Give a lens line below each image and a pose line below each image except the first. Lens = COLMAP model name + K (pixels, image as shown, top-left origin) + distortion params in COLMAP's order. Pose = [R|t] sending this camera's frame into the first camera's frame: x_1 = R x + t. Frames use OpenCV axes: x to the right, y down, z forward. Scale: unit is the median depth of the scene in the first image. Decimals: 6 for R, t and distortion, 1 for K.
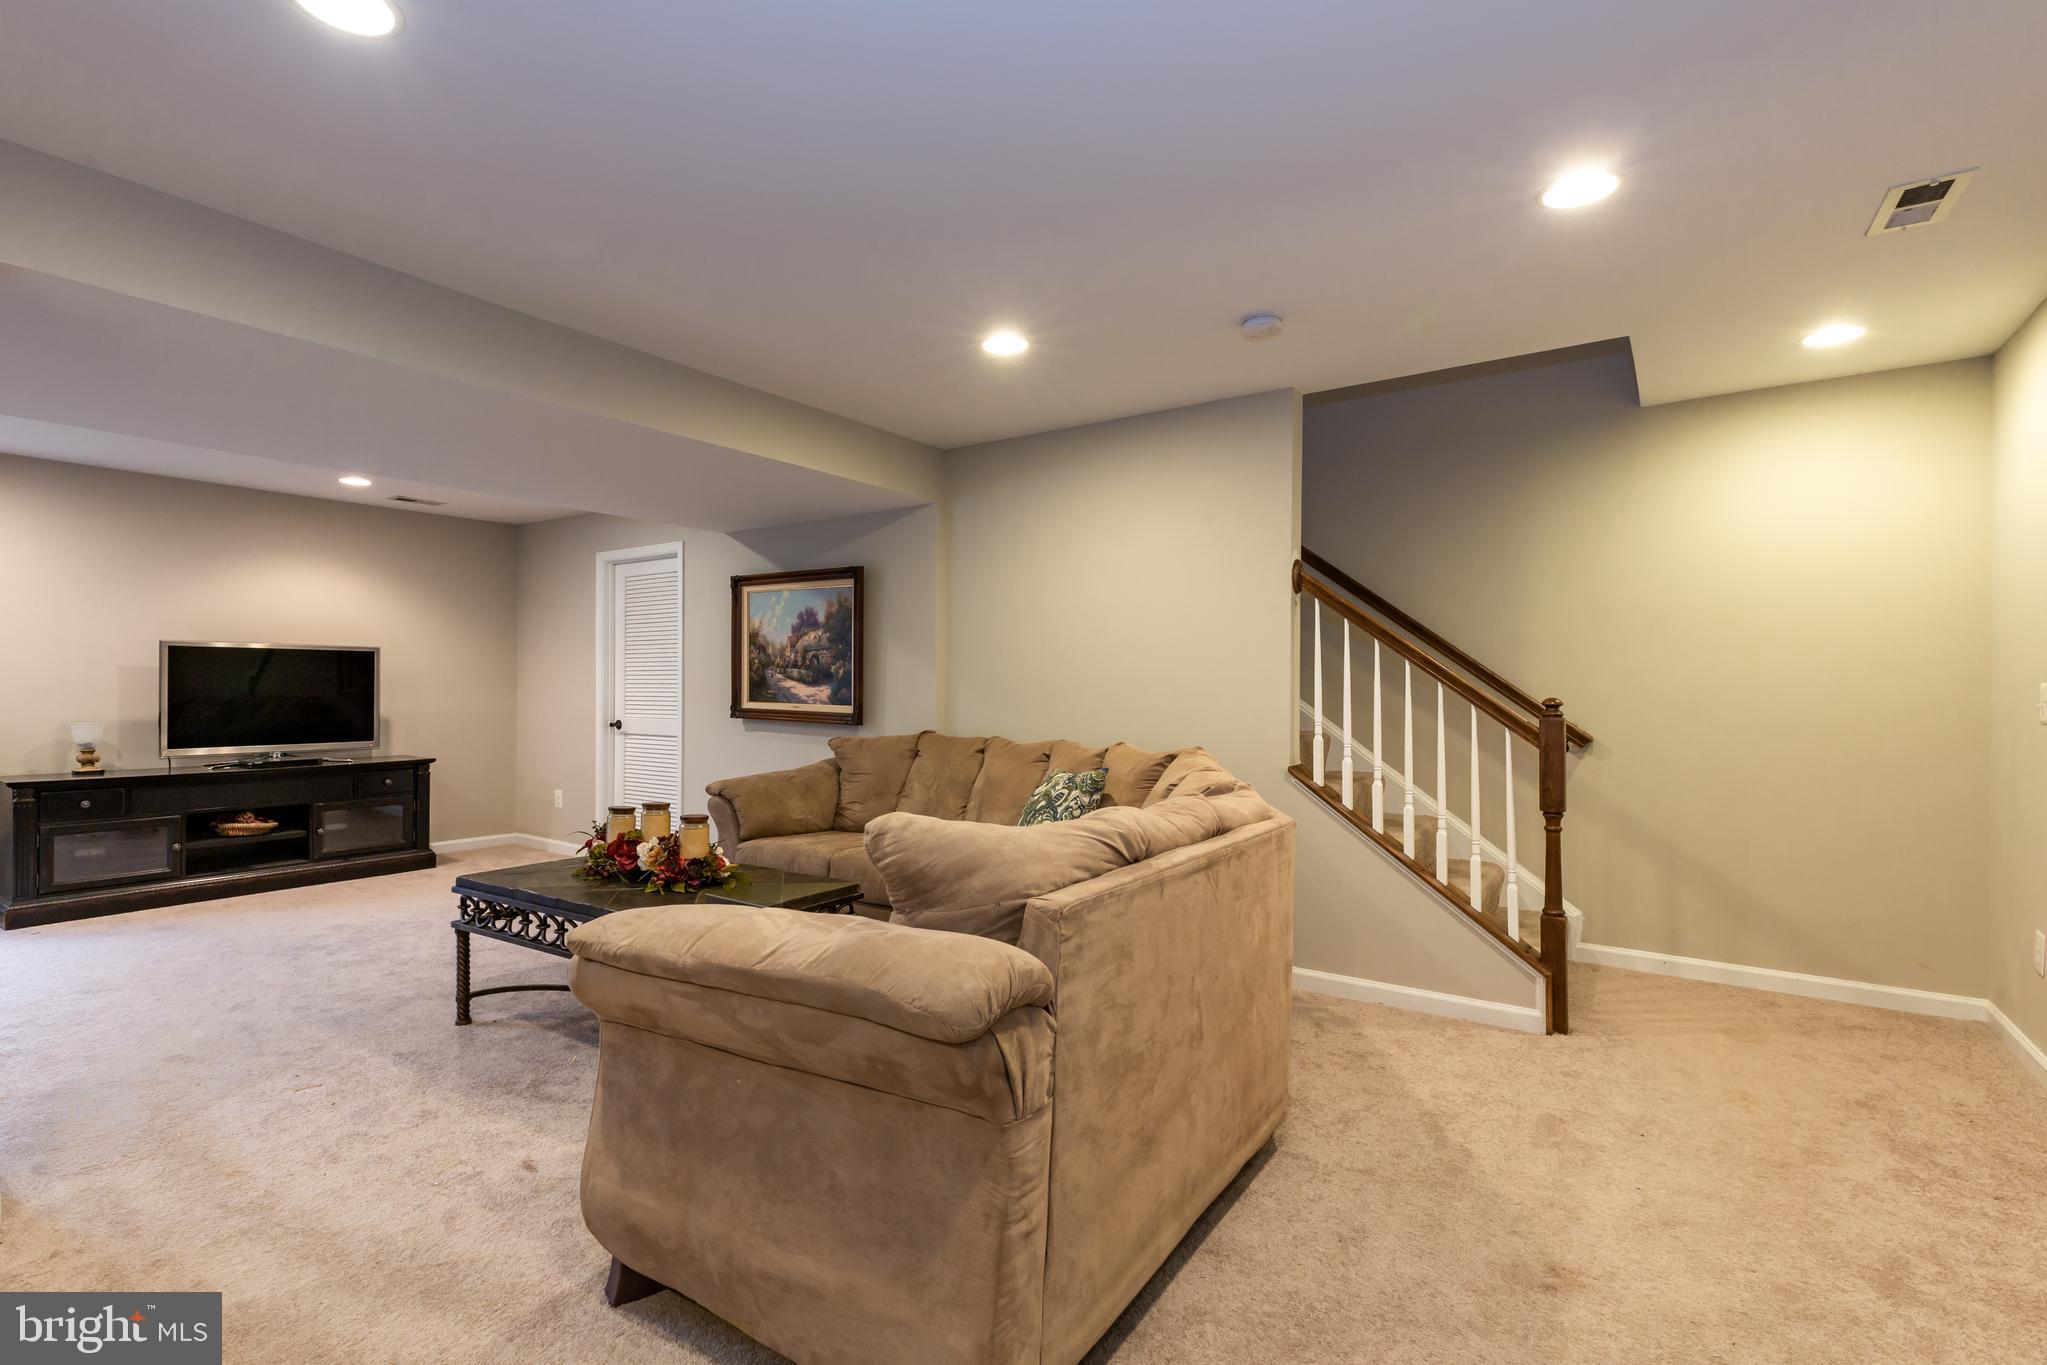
lens RADIAL K [[937.2, 0, 1025.1], [0, 937.2, 681.6], [0, 0, 1]] dist [0.004141, 0.002354]
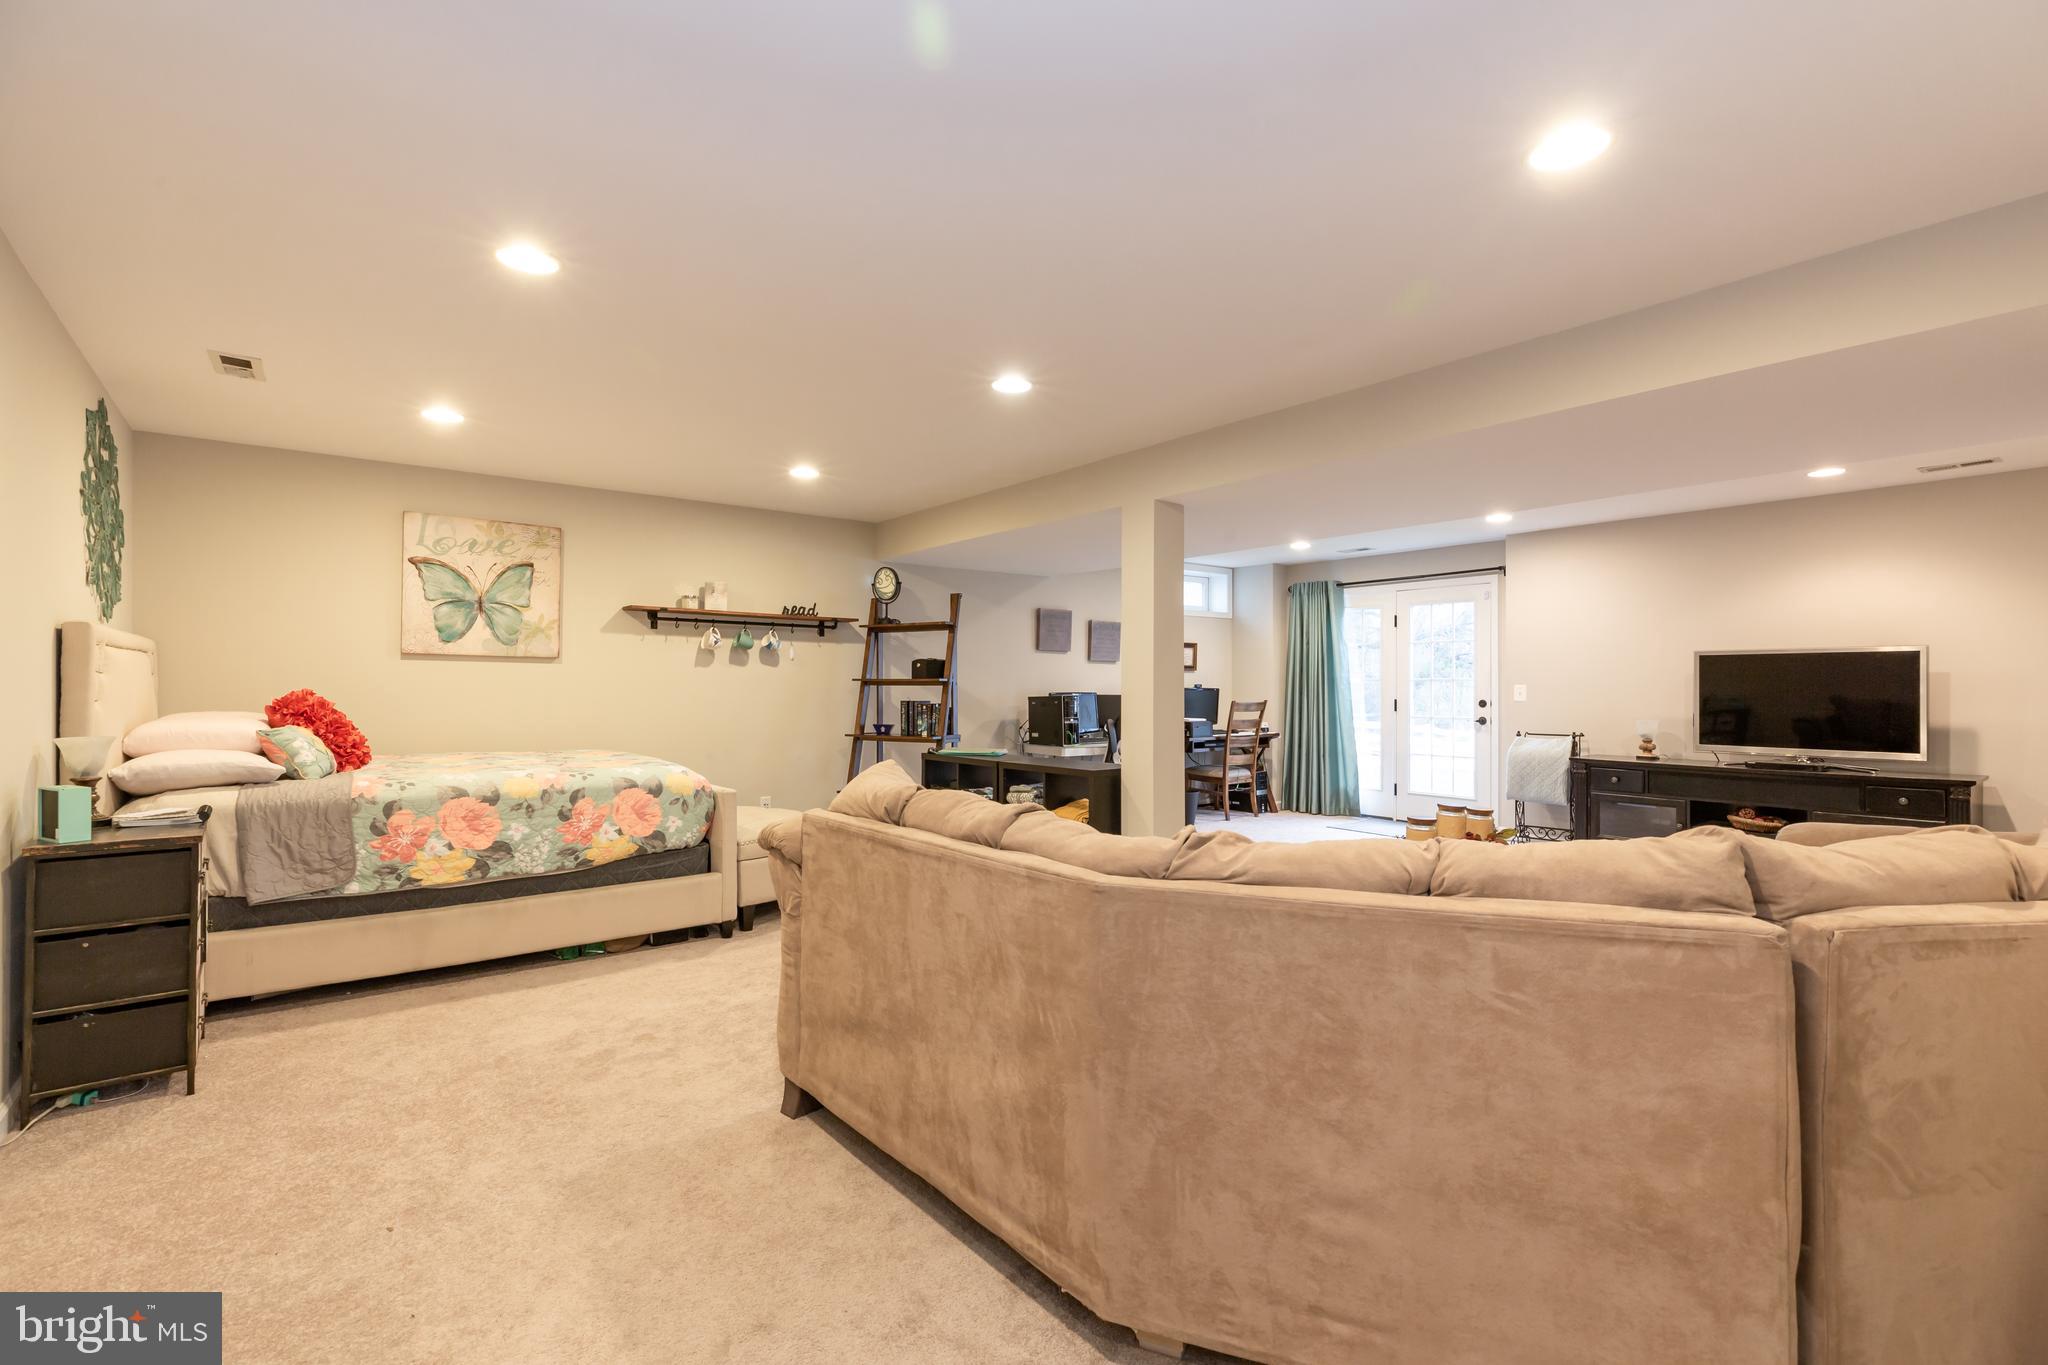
lens RADIAL K [[937.6, 0, 1026.6], [0, 937.6, 686.7], [0, 0, 1]] dist [0.004141, 0.002354]
pose [[-0.295735, -0.001965, -0.955268, 0.447285], [0.003891, 0.999987, -0.003261, 0.000781], [0.955262, -0.004681, -0.295723, 0.540104]]
